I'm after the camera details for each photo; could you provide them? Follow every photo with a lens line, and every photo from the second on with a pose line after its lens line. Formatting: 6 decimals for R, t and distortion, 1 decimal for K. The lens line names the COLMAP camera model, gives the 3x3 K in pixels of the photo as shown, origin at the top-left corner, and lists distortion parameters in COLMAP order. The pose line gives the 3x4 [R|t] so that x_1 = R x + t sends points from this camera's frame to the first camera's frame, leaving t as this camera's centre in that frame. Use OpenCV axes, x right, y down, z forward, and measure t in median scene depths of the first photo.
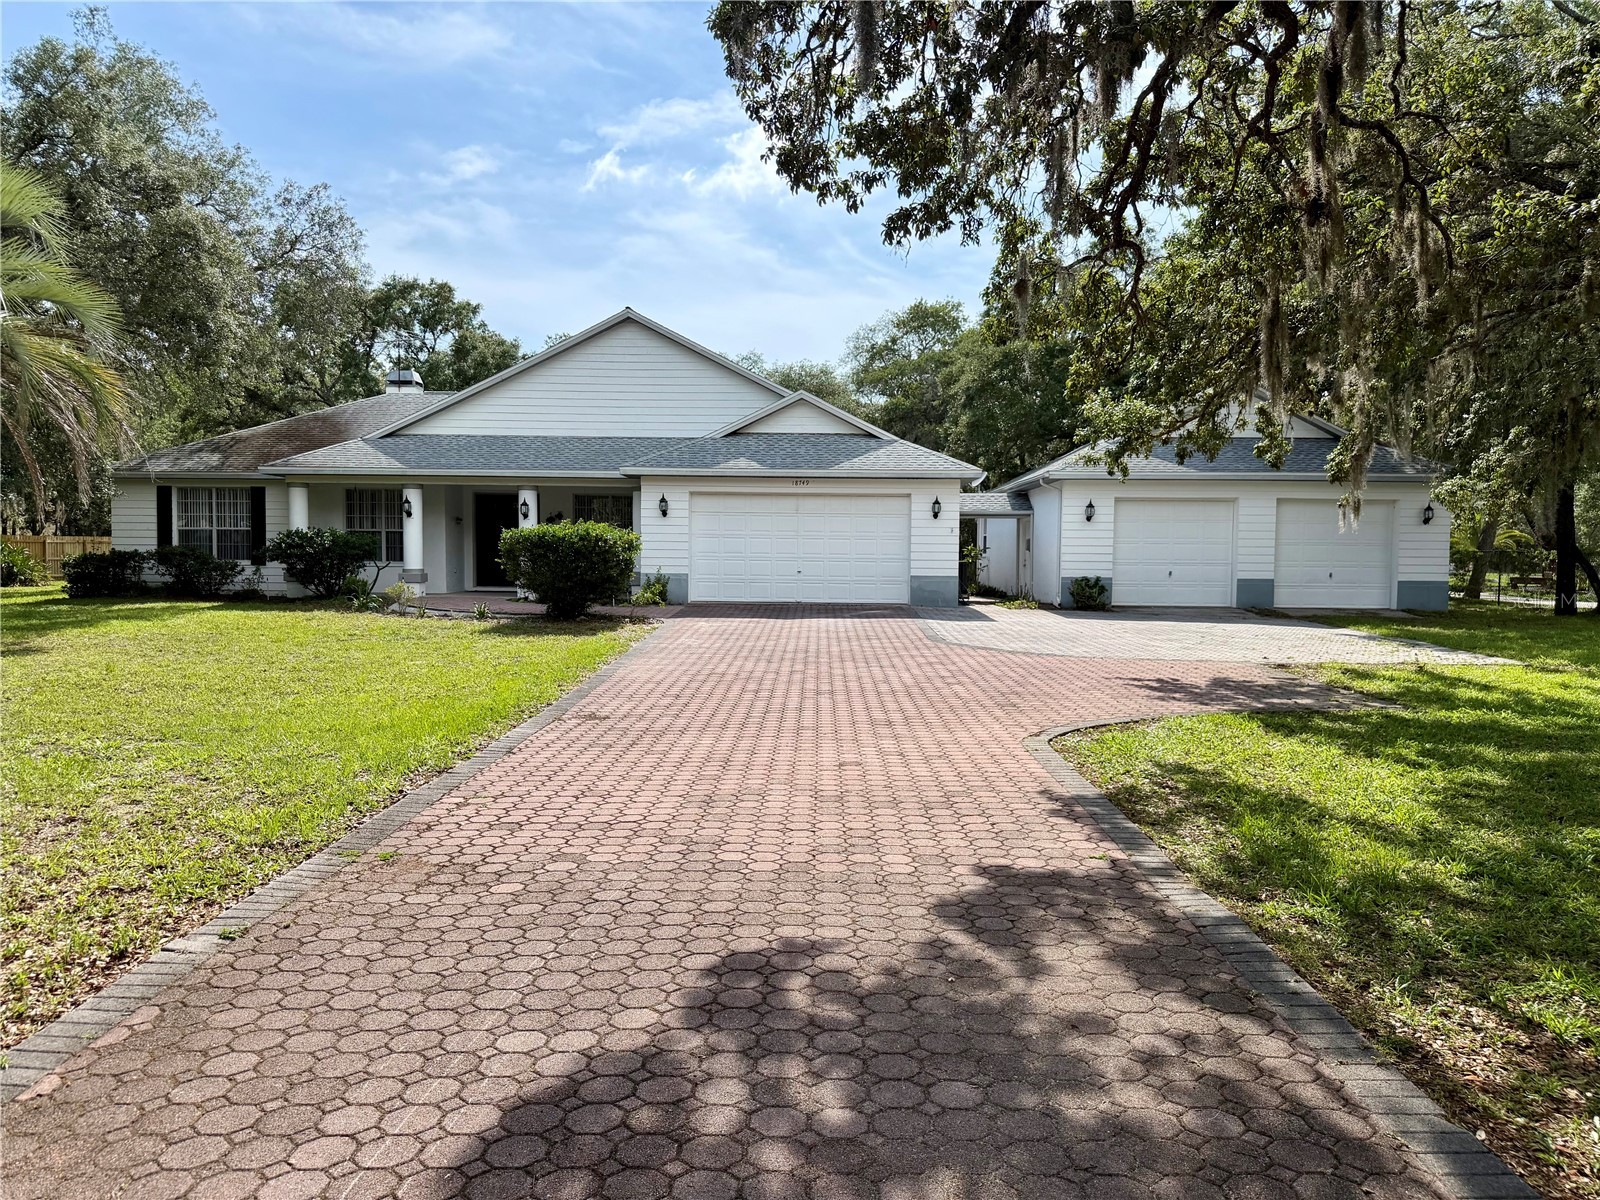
lens RADIAL K [[1127.6, 0, 797.5], [0, 1127.6, 599.5], [0, 0, 1]] dist [0.060075, -0.068963]
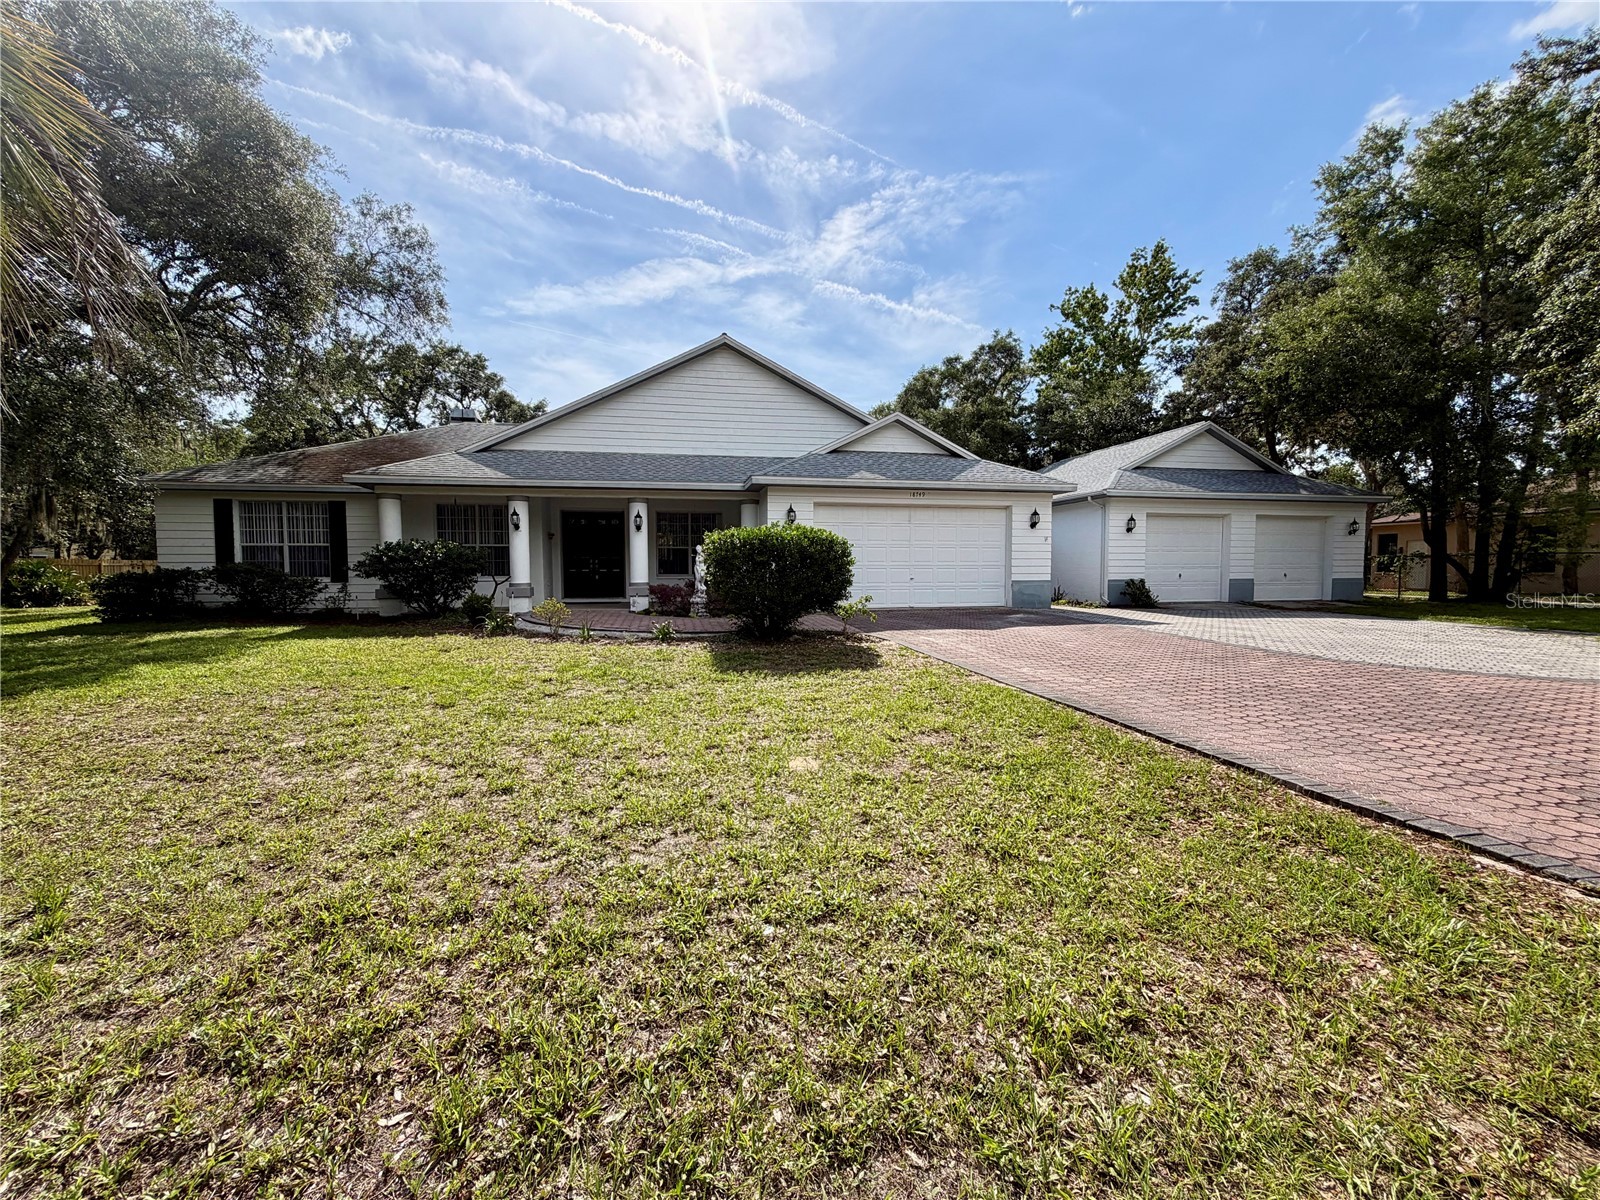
lens RADIAL K [[638.3, 0, 796.8], [0, 638.3, 601.4], [0, 0, 1]] dist [0.001536, 0.002027]
pose [[0.975226, -0.024564, 0.219842, -0.361411], [0.022282, 0.999669, 0.012854, -0.020394], [-0.220085, -0.007637, 0.975451, 0.650517]]
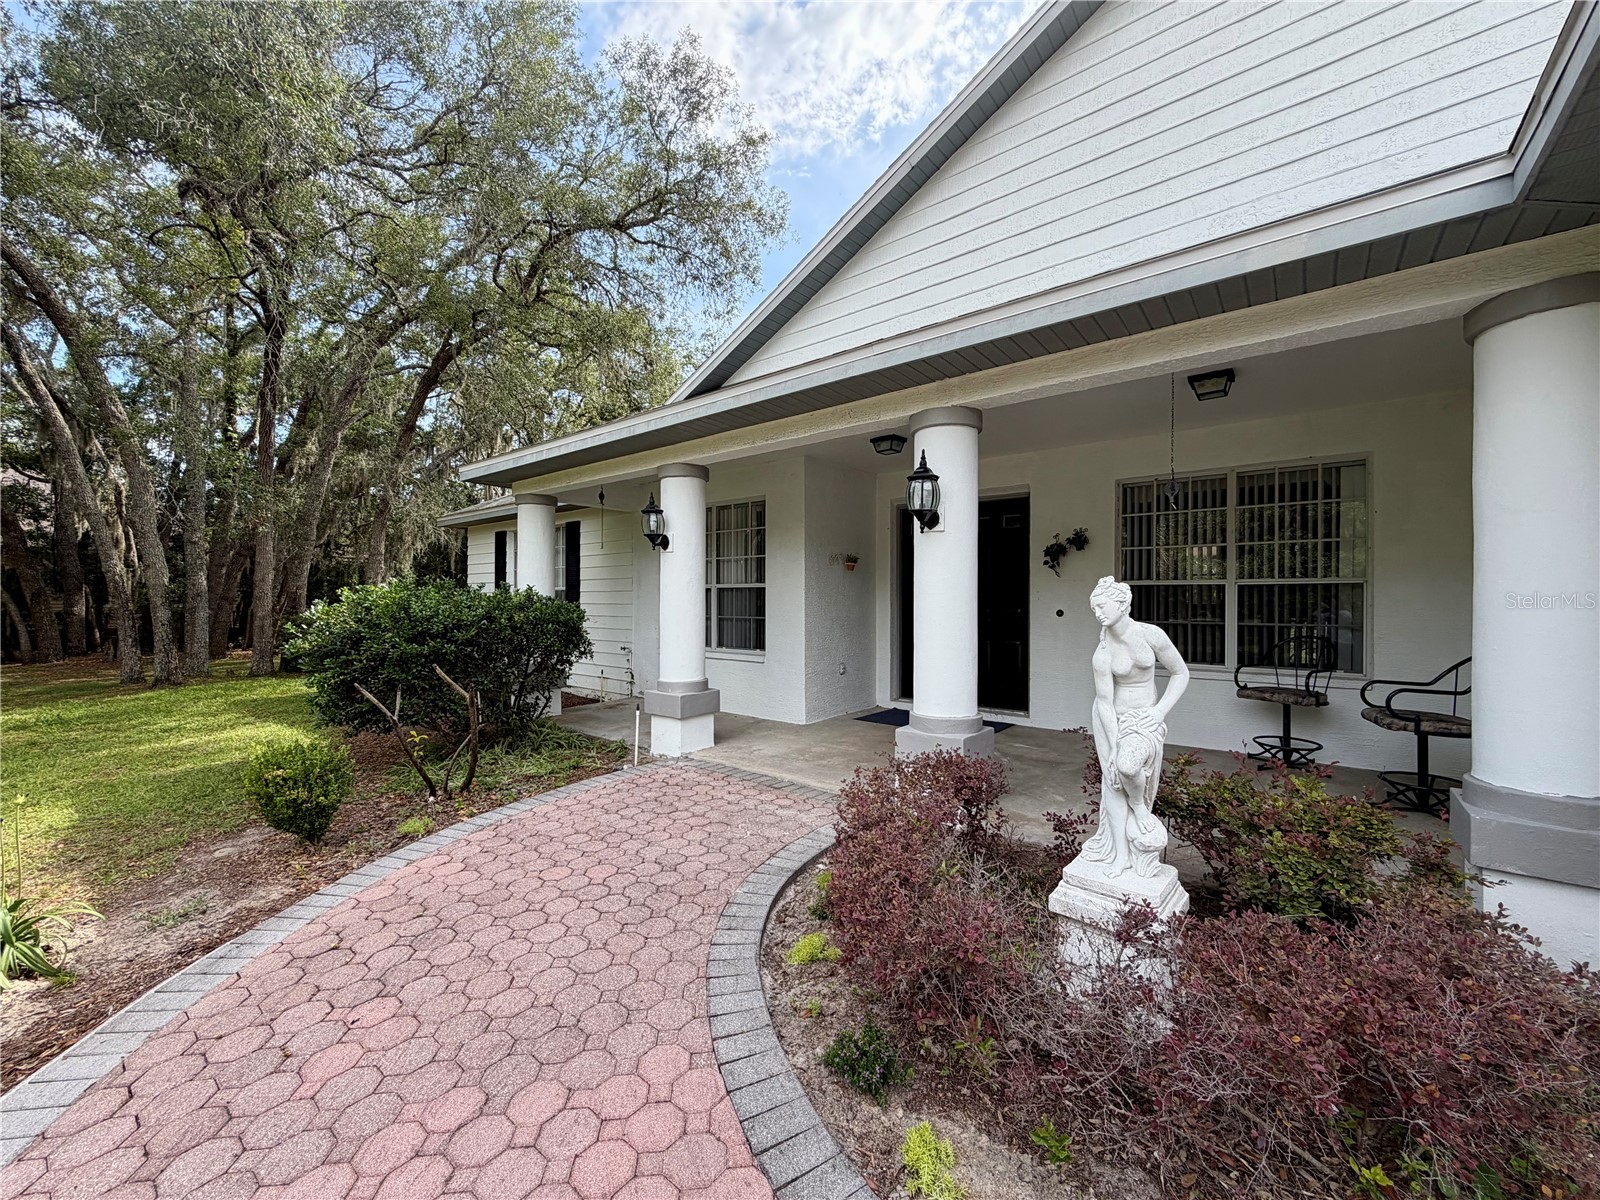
lens RADIAL K [[638.3, 0, 797.0], [0, 638.3, 601.1], [0, 0, 1]] dist [0.001536, 0.002027]
pose [[0.785022, -0.005047, -0.619447, -0.266170], [-0.025678, 0.998842, -0.040679, -0.073484], [0.618936, 0.047840, 0.783983, 1.349755]]
